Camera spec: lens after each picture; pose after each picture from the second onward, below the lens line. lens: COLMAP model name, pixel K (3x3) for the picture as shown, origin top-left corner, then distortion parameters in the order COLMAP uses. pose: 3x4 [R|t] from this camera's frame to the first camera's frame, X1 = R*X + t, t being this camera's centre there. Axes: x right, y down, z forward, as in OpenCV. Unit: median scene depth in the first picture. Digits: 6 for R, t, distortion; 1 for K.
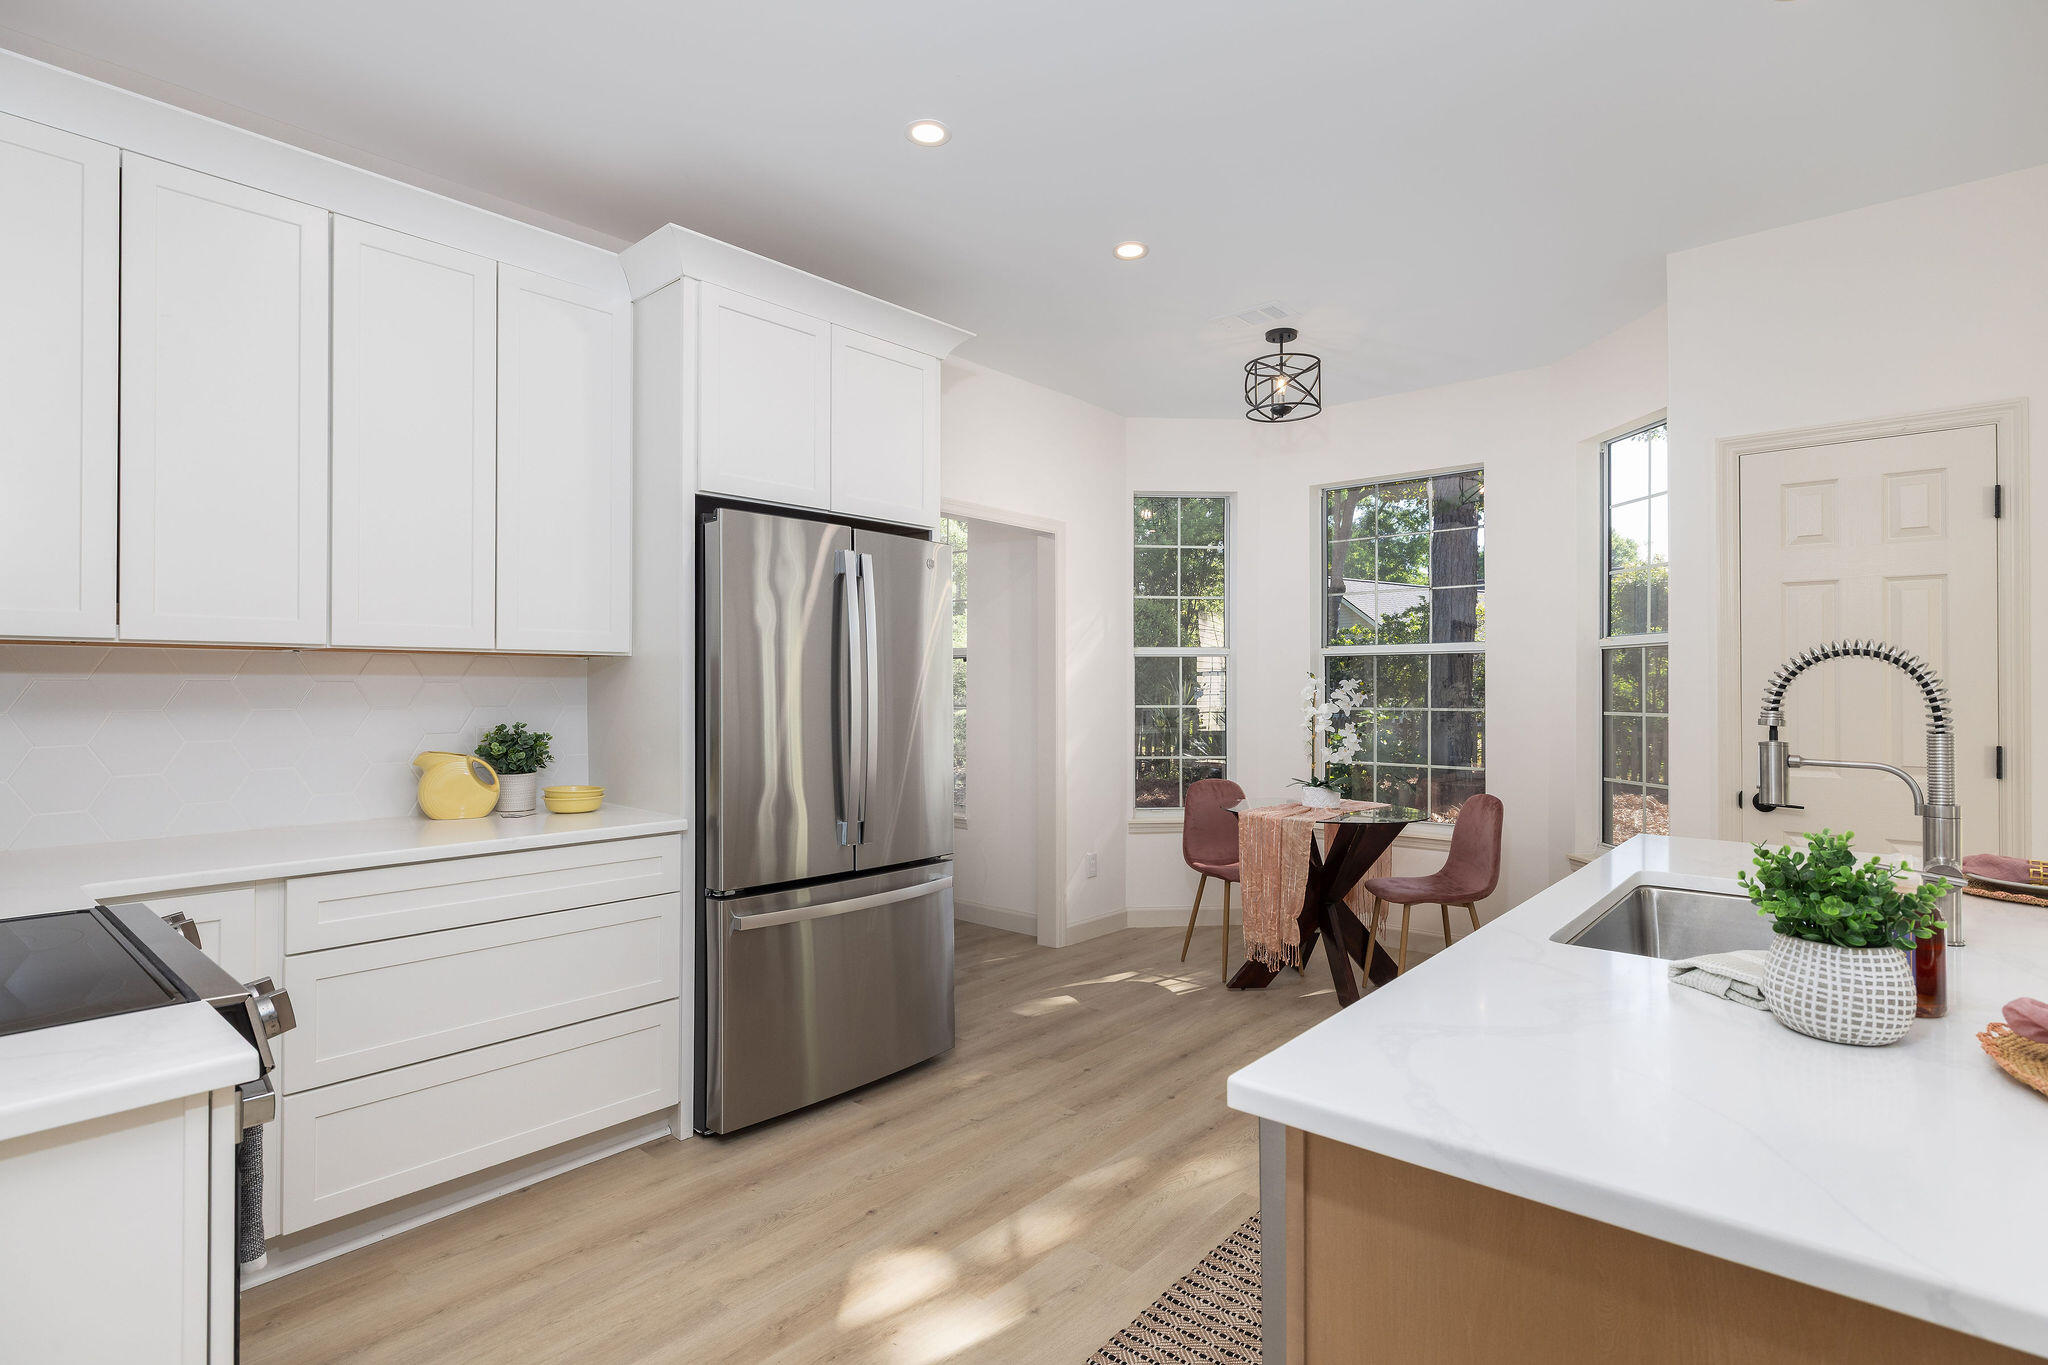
lens RADIAL K [[1006.8, 0, 1024.0], [0, 1006.8, 682.5], [0, 0, 1]] dist [0.001257, 0.000181]
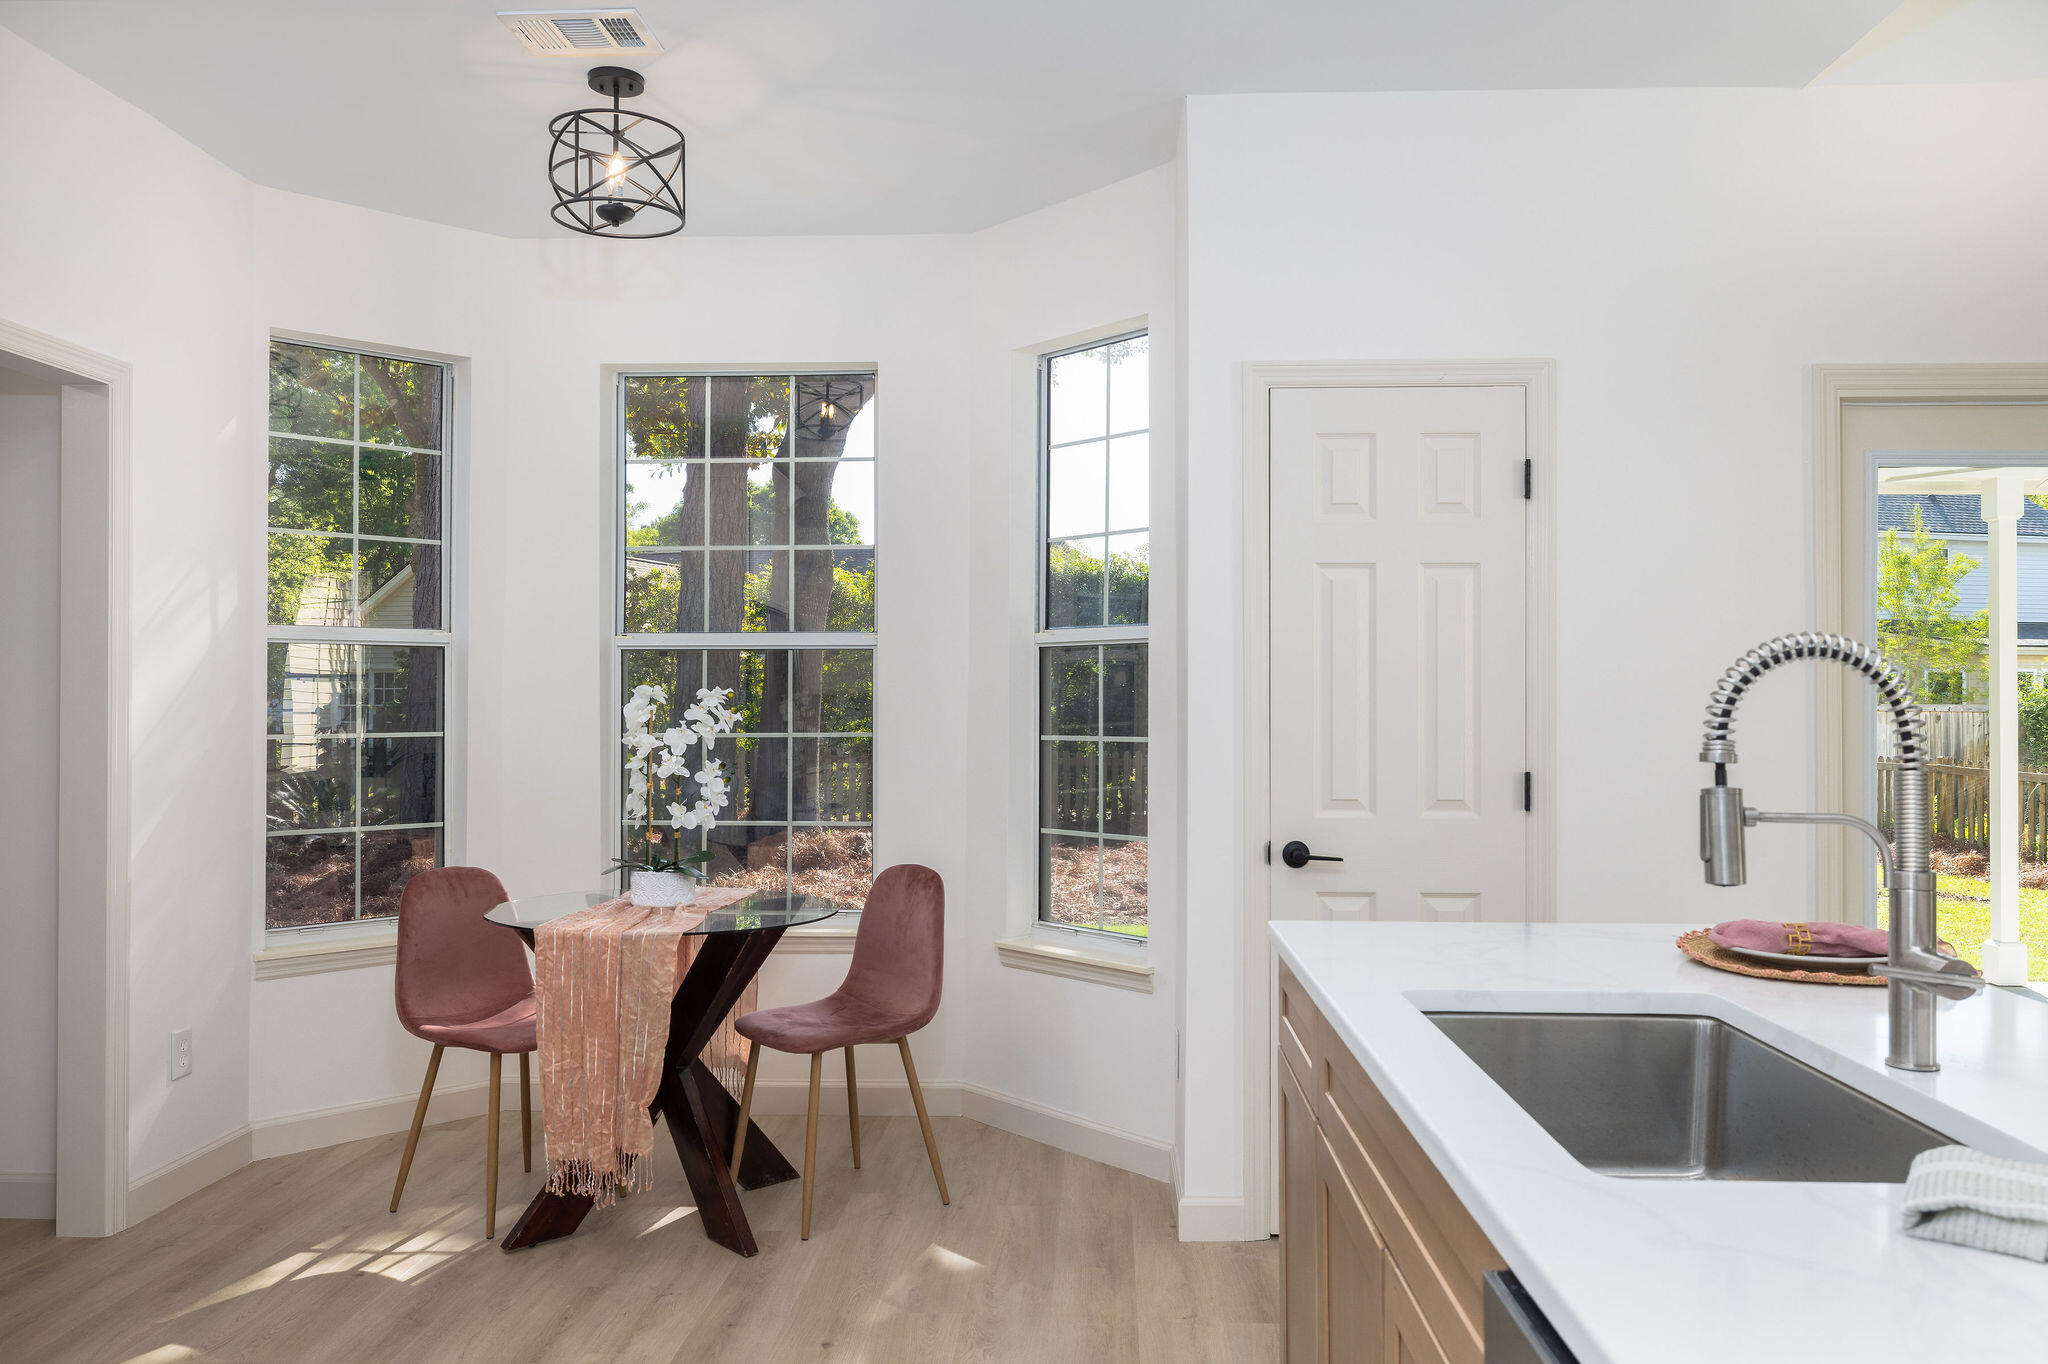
lens RADIAL K [[1450.0, 0, 1021.8], [0, 1450.0, 690.7], [0, 0, 1]] dist [-0.003975, -0.003038]
pose [[0.780243, 0.004049, 0.625463, -0.074564], [-0.003489, 0.999992, -0.002120, -0.000036], [-0.625467, -0.000528, 0.780251, 0.218113]]
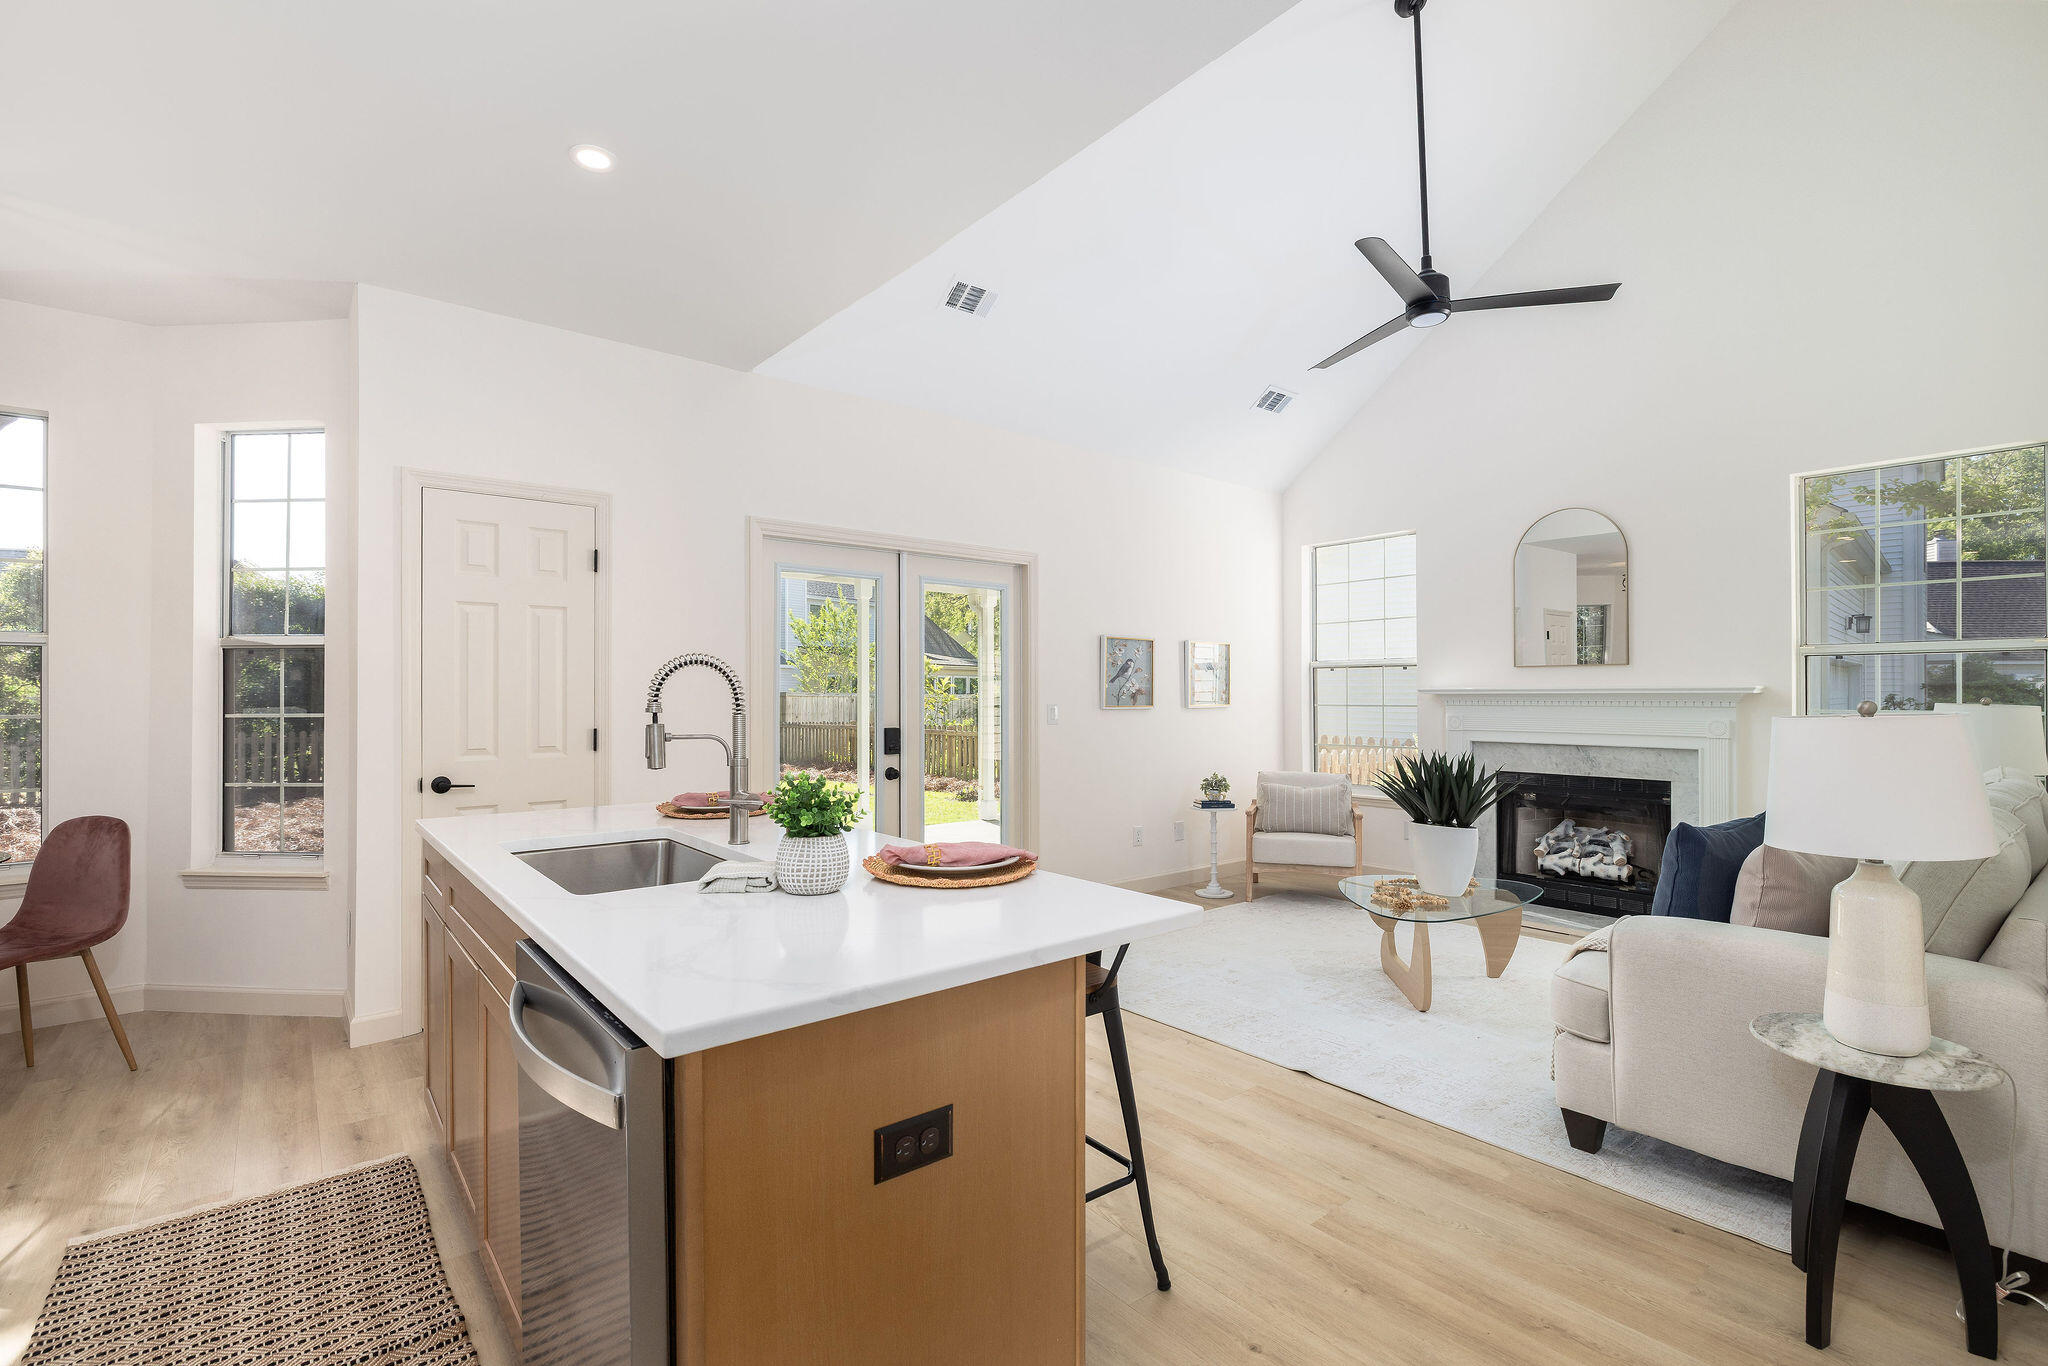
lens RADIAL K [[934.7, 0, 1029.6], [0, 934.7, 689.6], [0, 0, 1]] dist [-0.002049, 0.000373]
pose [[0.160180, 0.001830, 0.987086, -0.179000], [-0.003495, 0.999993, -0.001287, 0.004402], [-0.987082, -0.003244, 0.160185, 0.109297]]
